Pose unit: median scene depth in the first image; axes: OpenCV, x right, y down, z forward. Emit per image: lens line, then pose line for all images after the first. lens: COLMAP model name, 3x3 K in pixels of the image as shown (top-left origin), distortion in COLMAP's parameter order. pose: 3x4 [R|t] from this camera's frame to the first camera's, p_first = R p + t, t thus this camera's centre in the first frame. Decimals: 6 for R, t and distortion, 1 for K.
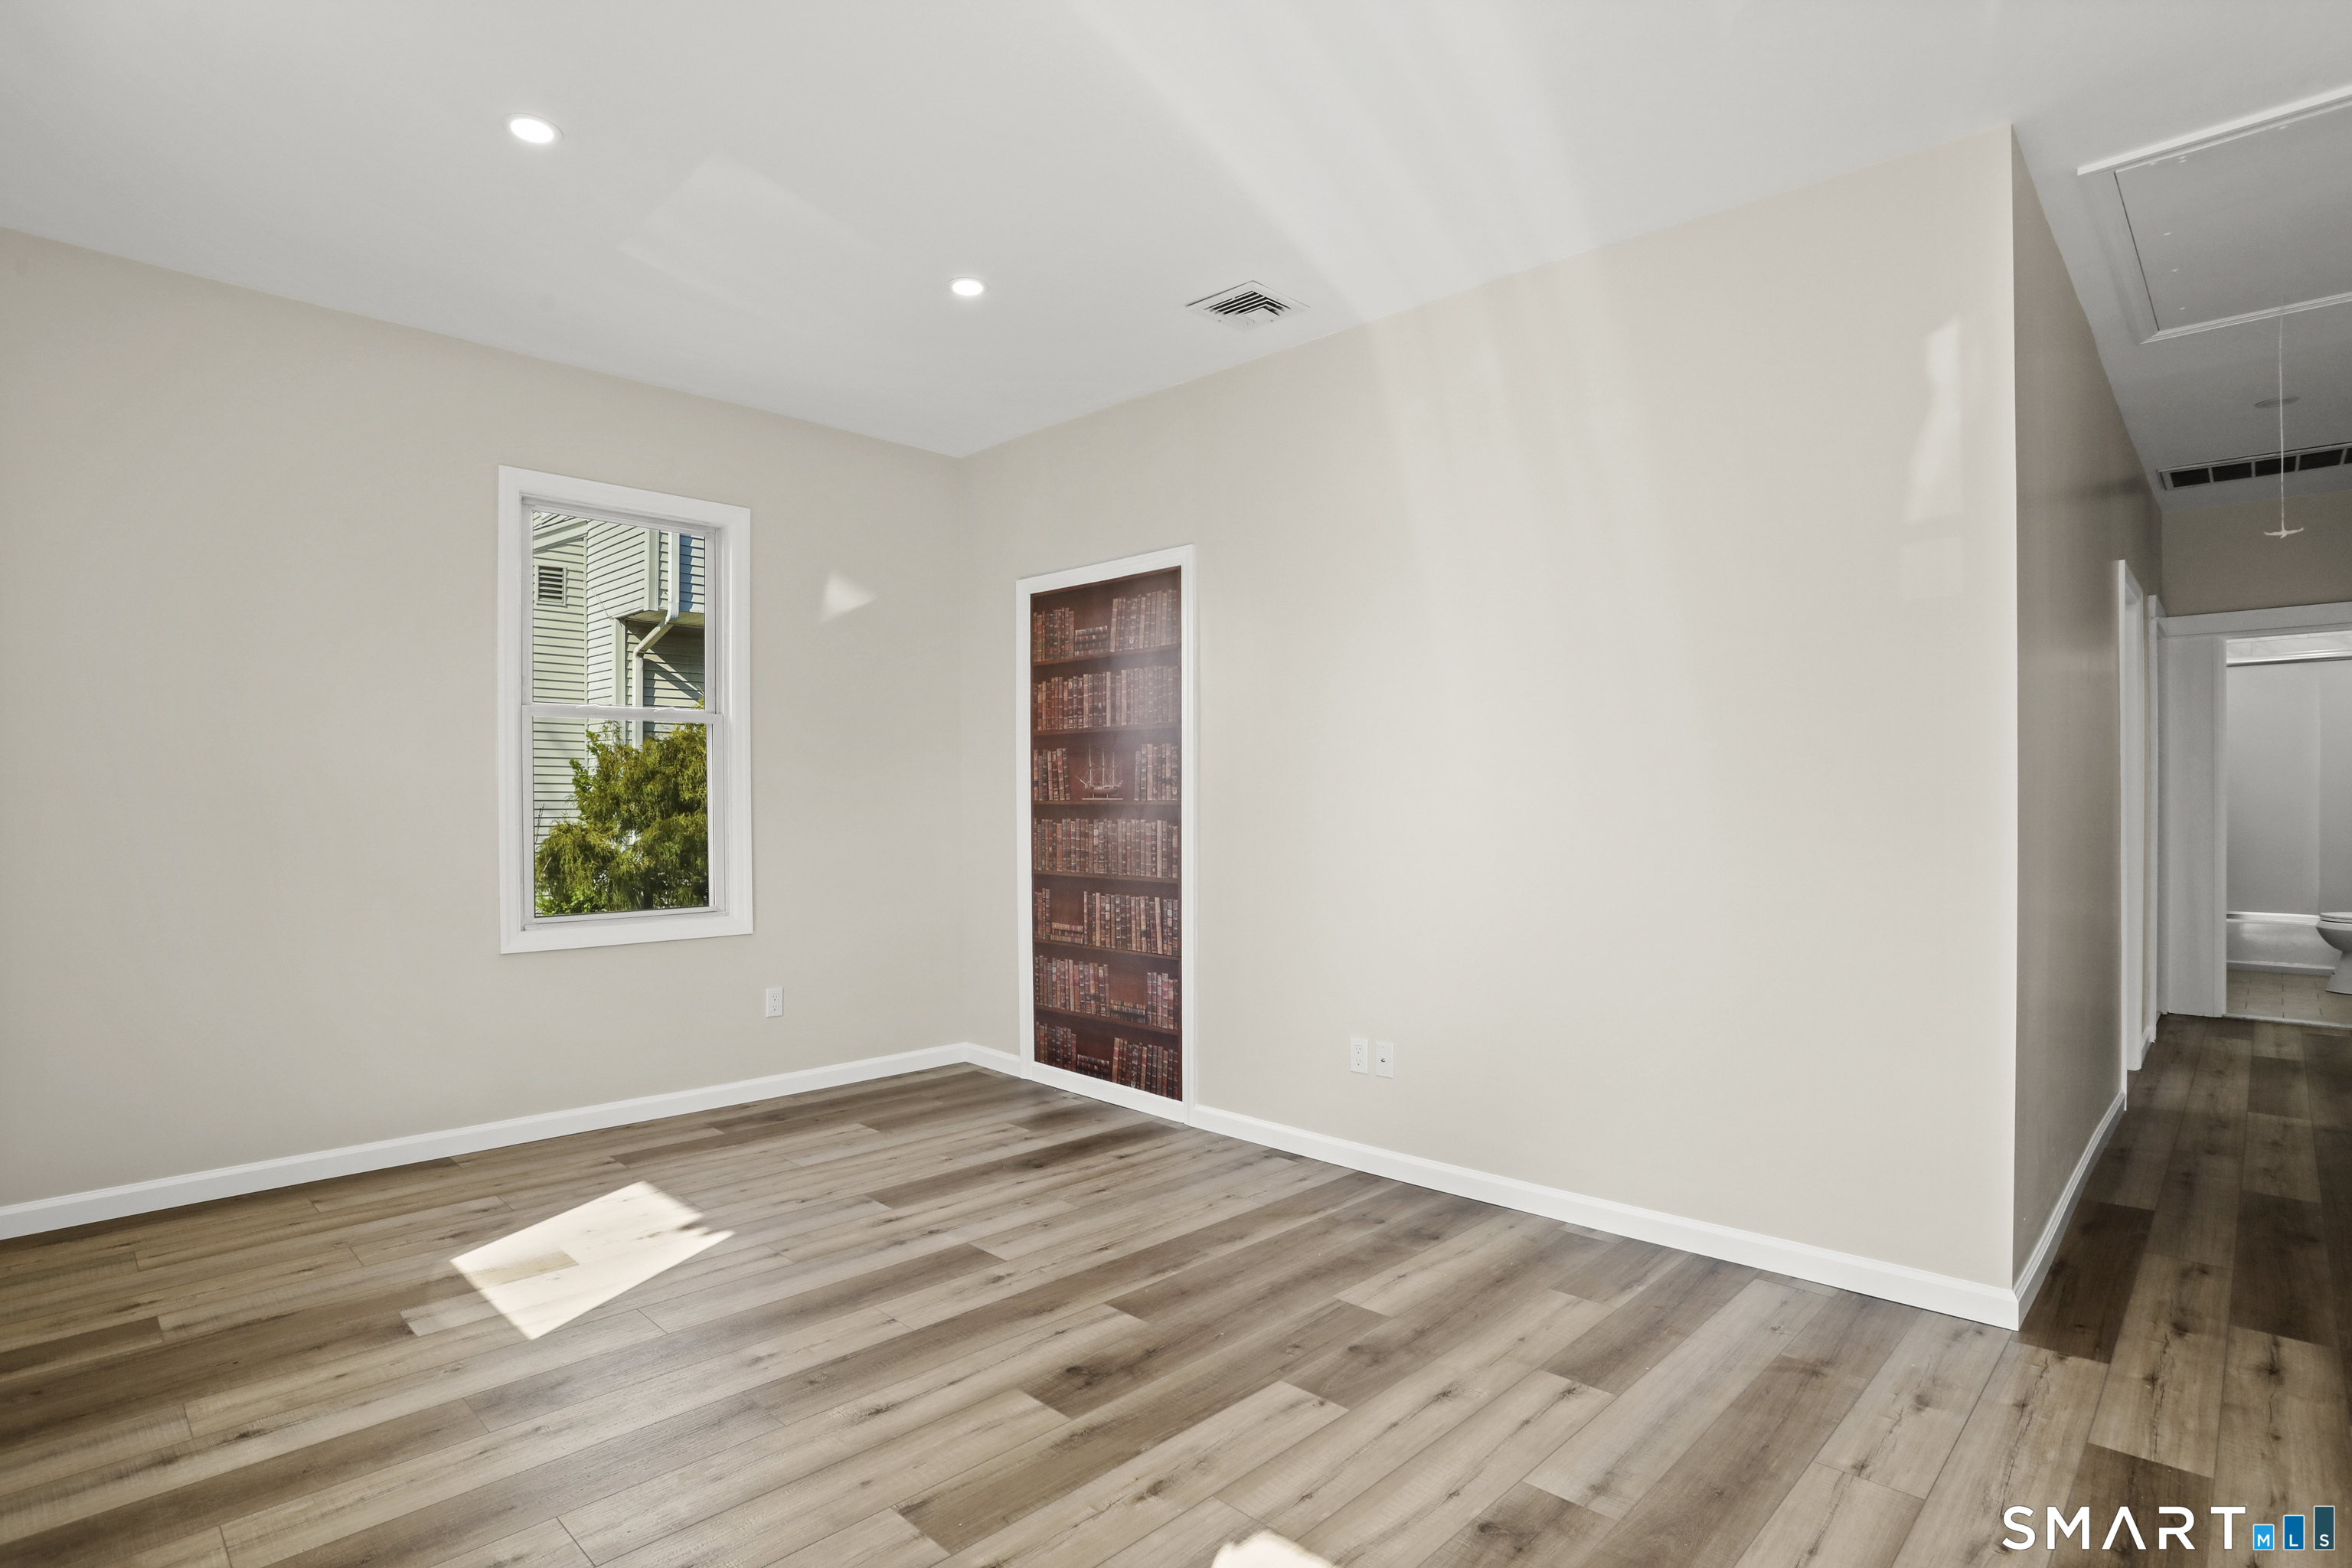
lens RADIAL K [[1187.4, 0, 1192.9], [0, 1187.4, 803.9], [0, 0, 1]] dist [-0.086945, 0.033398]
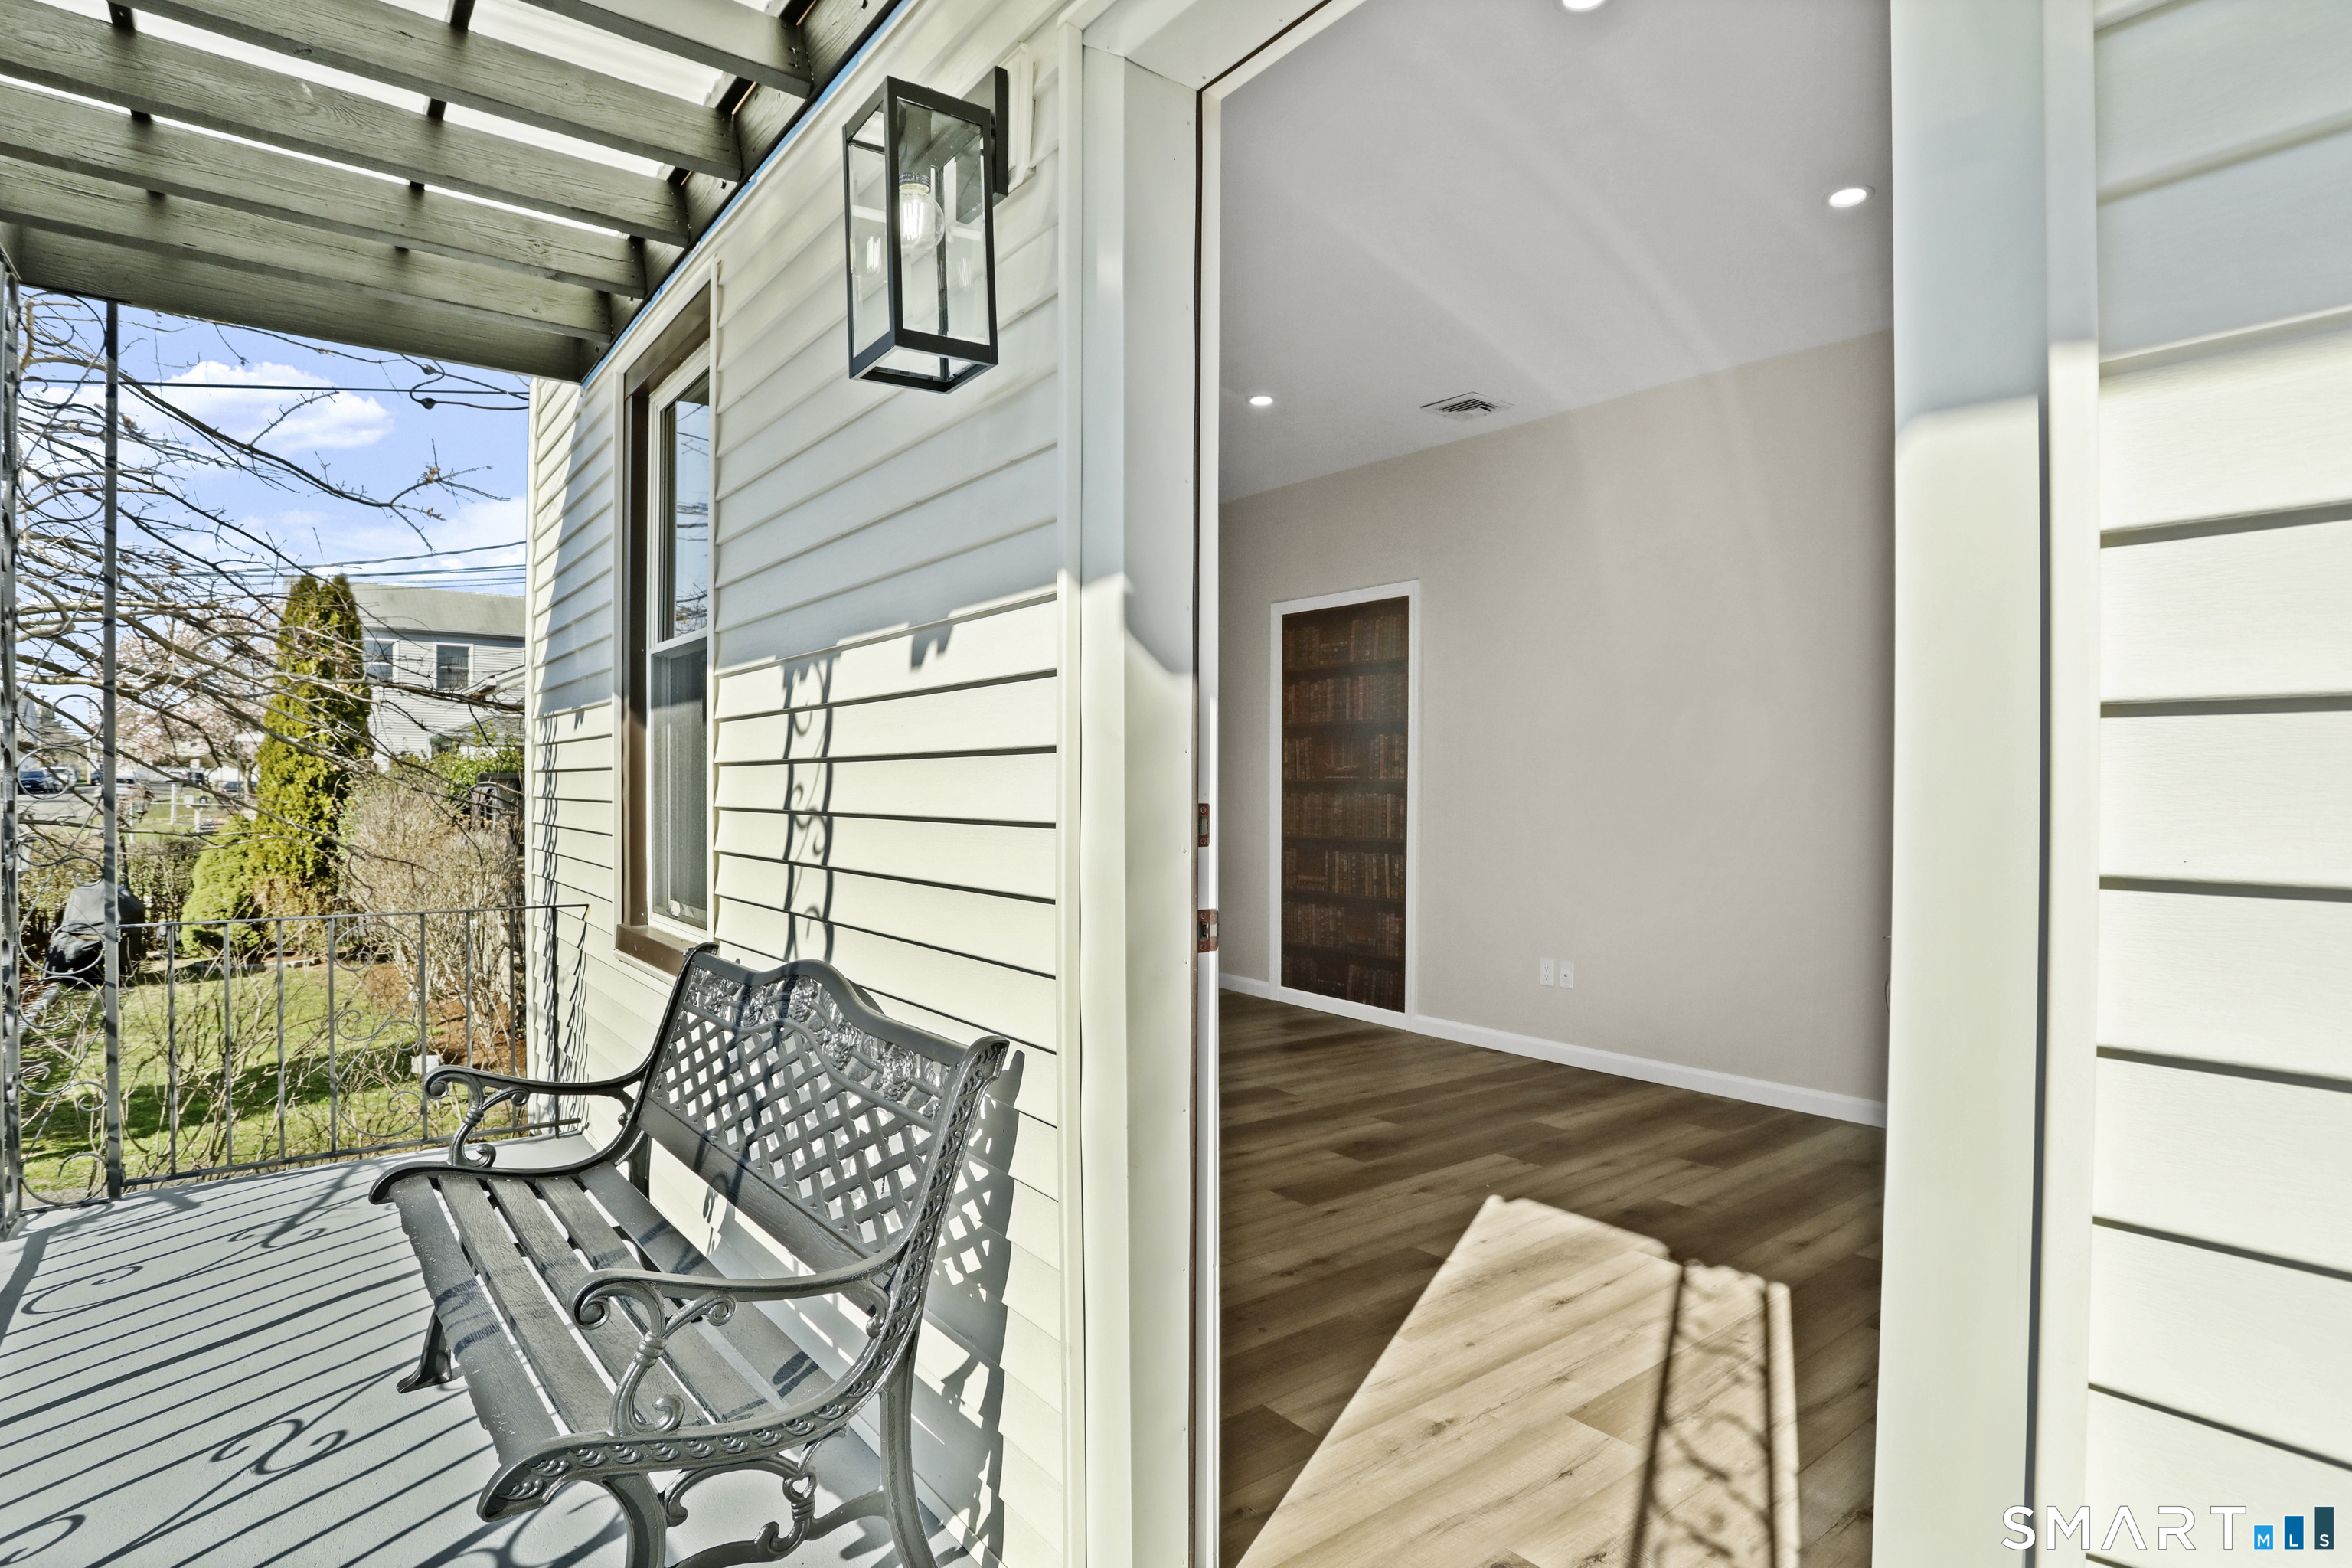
lens RADIAL K [[1217.7, 0, 1176.0], [0, 1217.7, 784.0], [0, 0, 1]] dist [-0.093777, 0.036018]
pose [[0.988242, 0.010732, -0.152524, -0.055982], [-0.012243, 0.999885, -0.008968, 0.017856], [0.152410, 0.010730, 0.988259, -0.332170]]
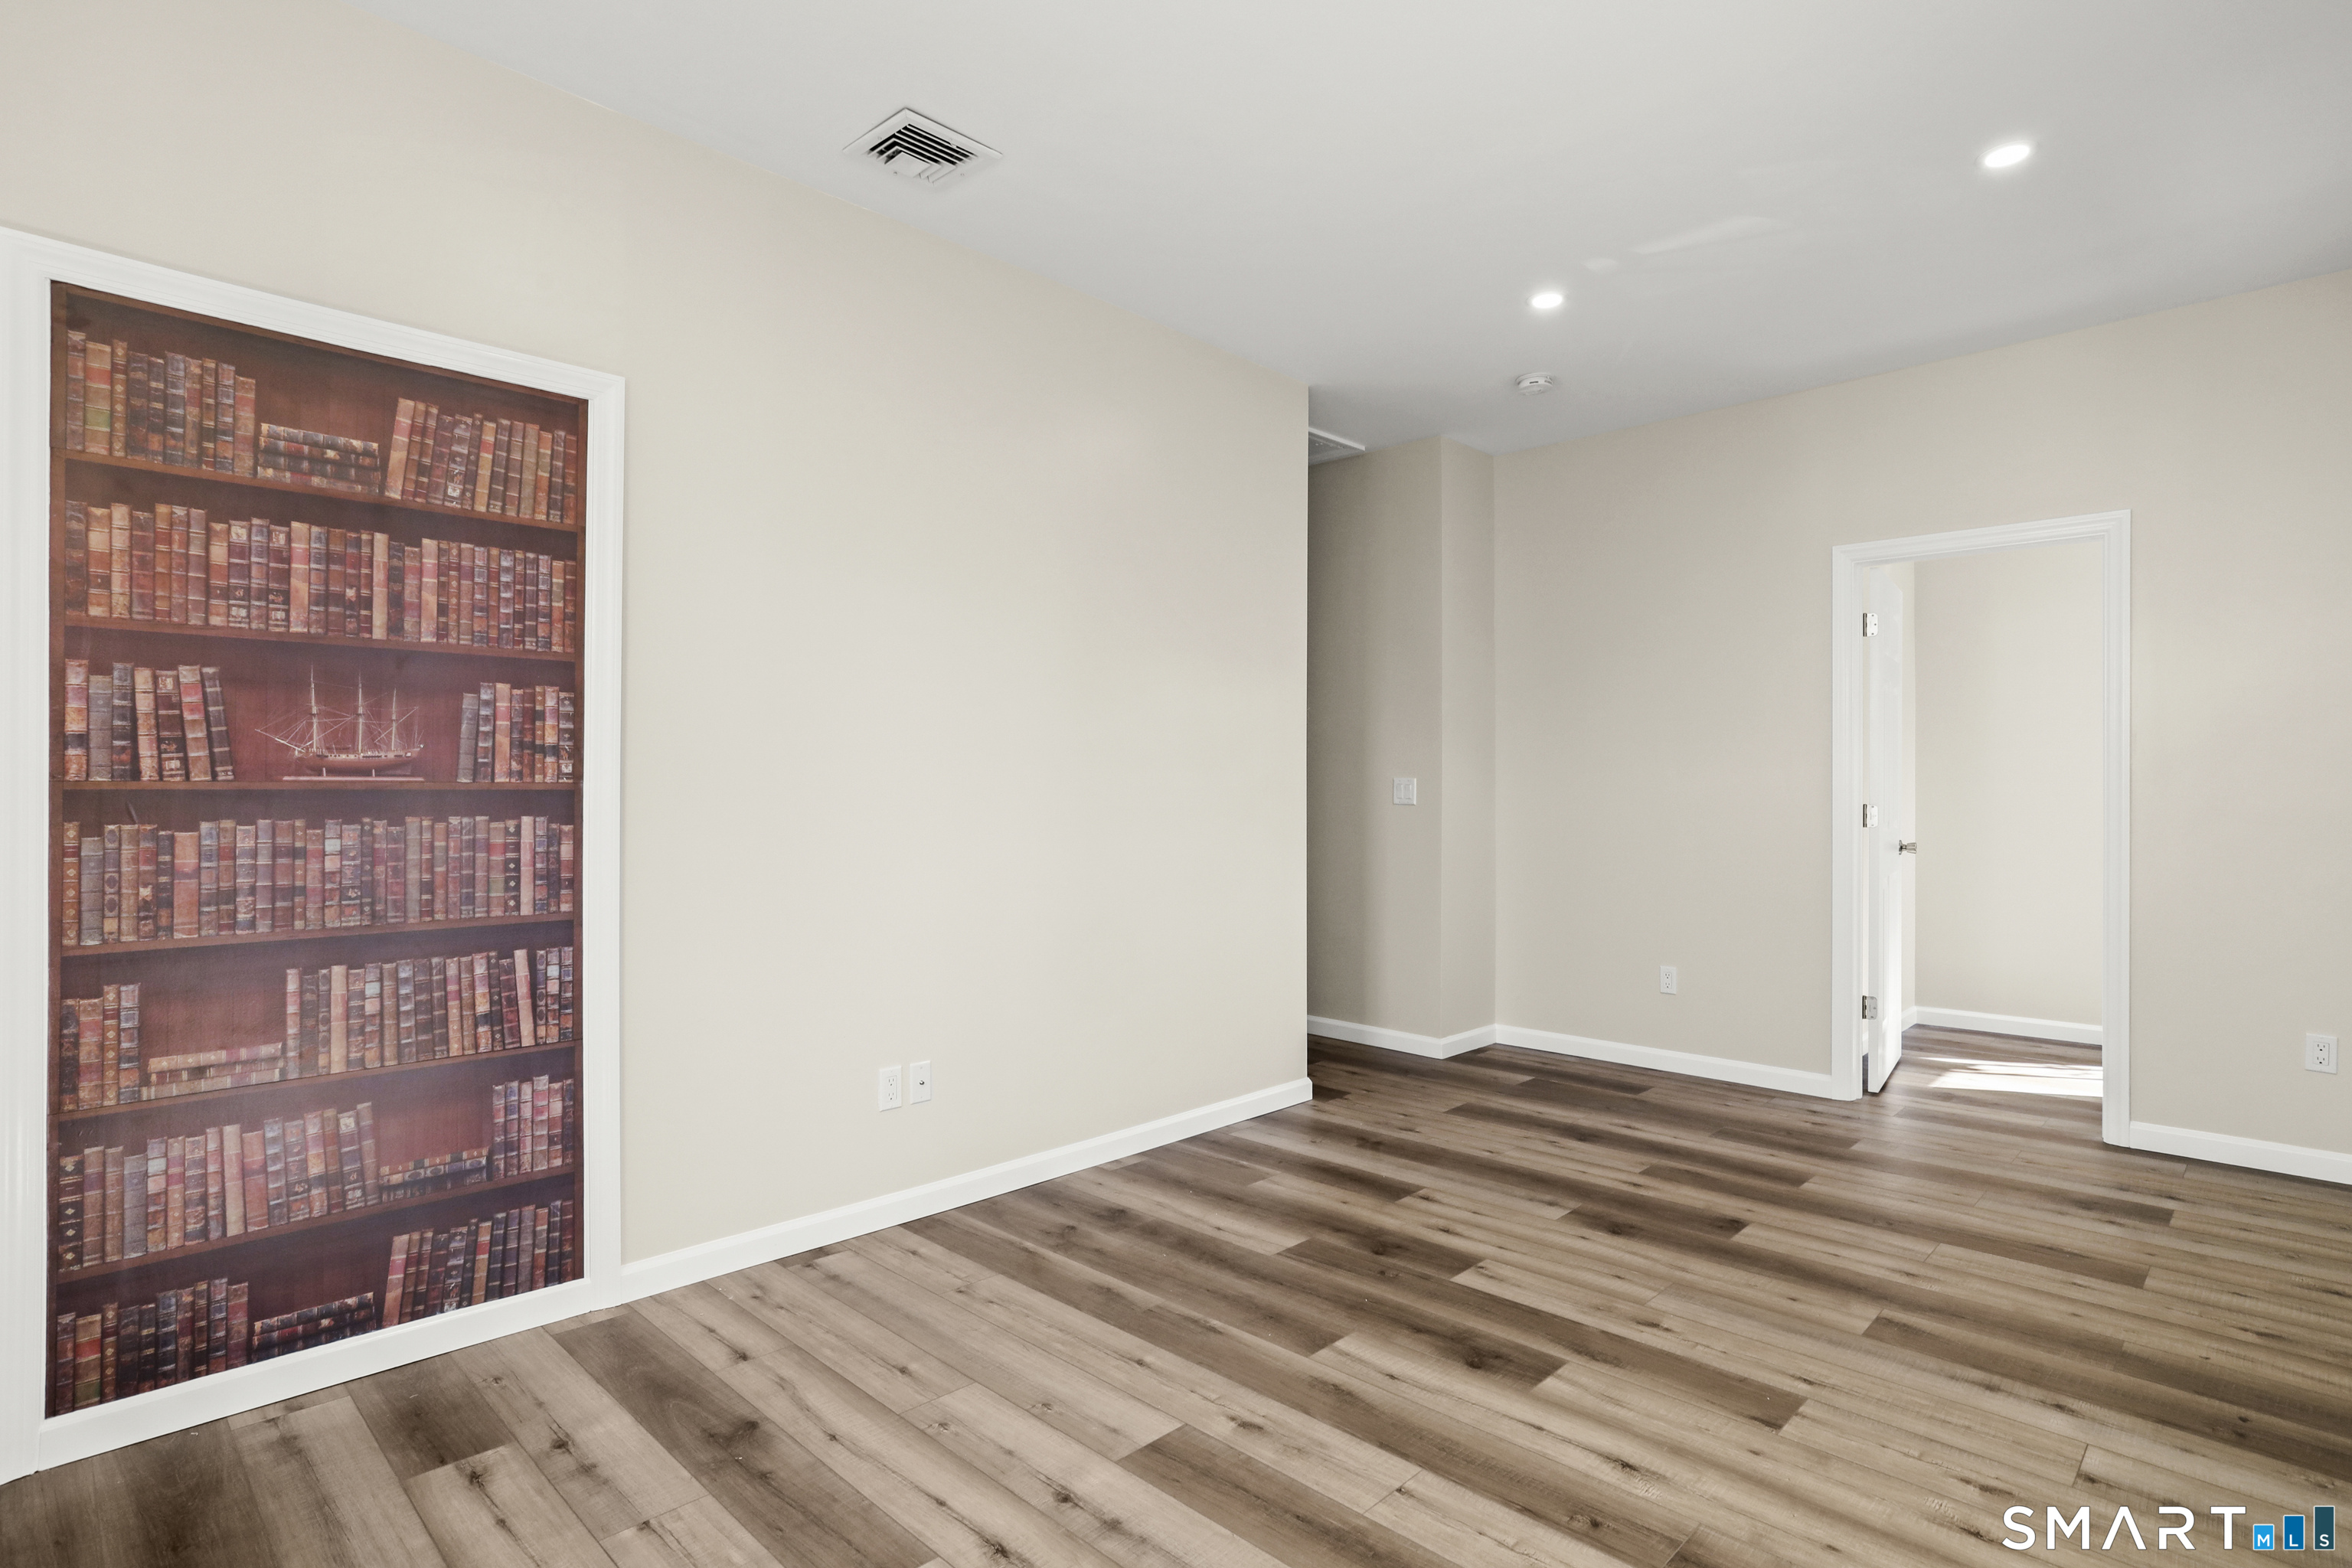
lens RADIAL K [[1188.4, 0, 1176.9], [0, 1188.4, 770.2], [0, 0, 1]] dist [-0.066775, 0.039598]
pose [[0.013552, 0.014991, 0.999796, -0.596763], [0.003100, 0.999882, -0.015034, 0.000880], [-0.999903, 0.003303, 0.013504, 0.674472]]
